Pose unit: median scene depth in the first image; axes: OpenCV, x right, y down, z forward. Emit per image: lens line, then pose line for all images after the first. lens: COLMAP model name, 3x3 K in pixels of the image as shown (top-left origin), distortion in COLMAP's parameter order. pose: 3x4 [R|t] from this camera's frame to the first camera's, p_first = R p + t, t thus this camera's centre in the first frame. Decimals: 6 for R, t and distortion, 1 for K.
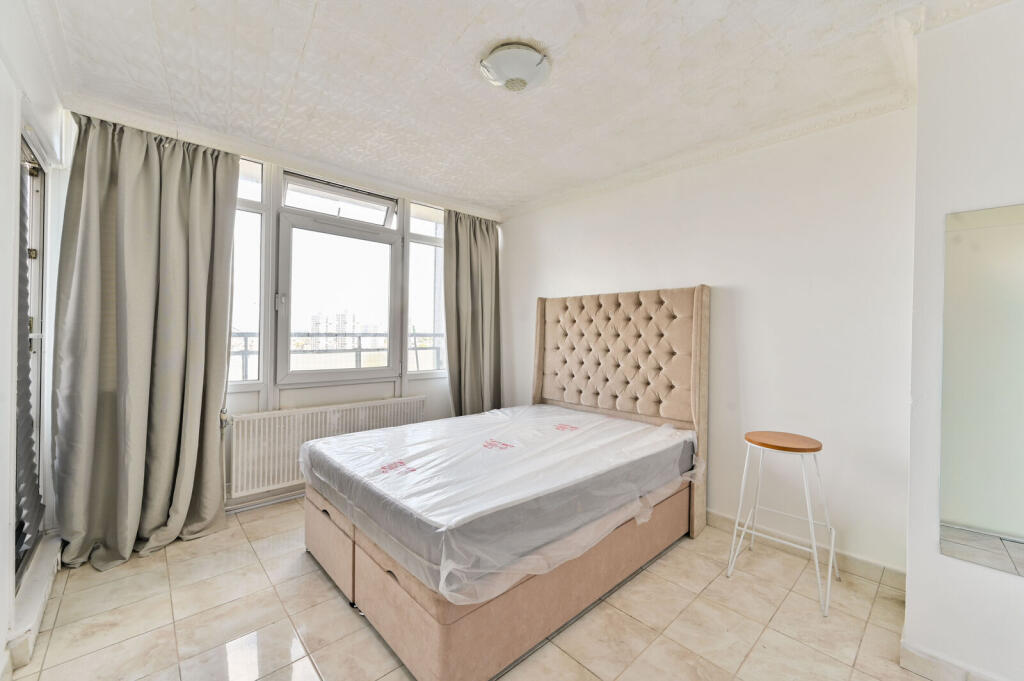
lens RADIAL K [[412.7, 0, 512.0], [0, 412.7, 340.5], [0, 0, 1]] dist [-0.000140, -0.000007]
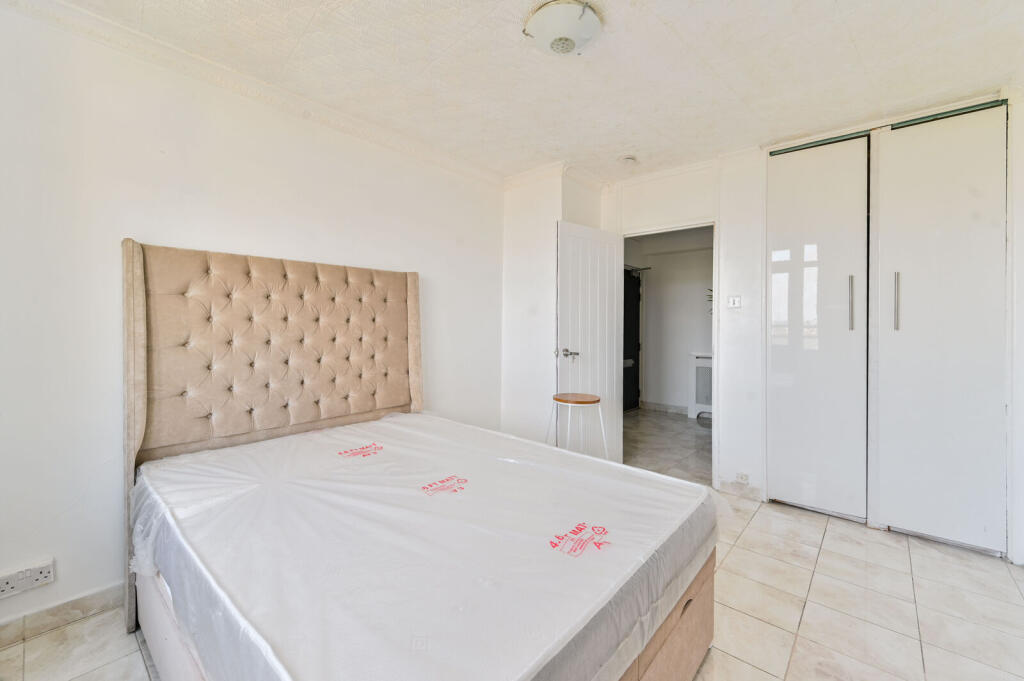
lens RADIAL K [[415.7, 0, 509.7], [0, 415.7, 321.5], [0, 0, 1]] dist [-0.000036, -0.000007]
pose [[-0.104013, -0.010083, 0.994525, -0.502618], [0.015311, 0.999814, 0.011738, -0.011855], [-0.994458, 0.016448, -0.103839, 0.681166]]
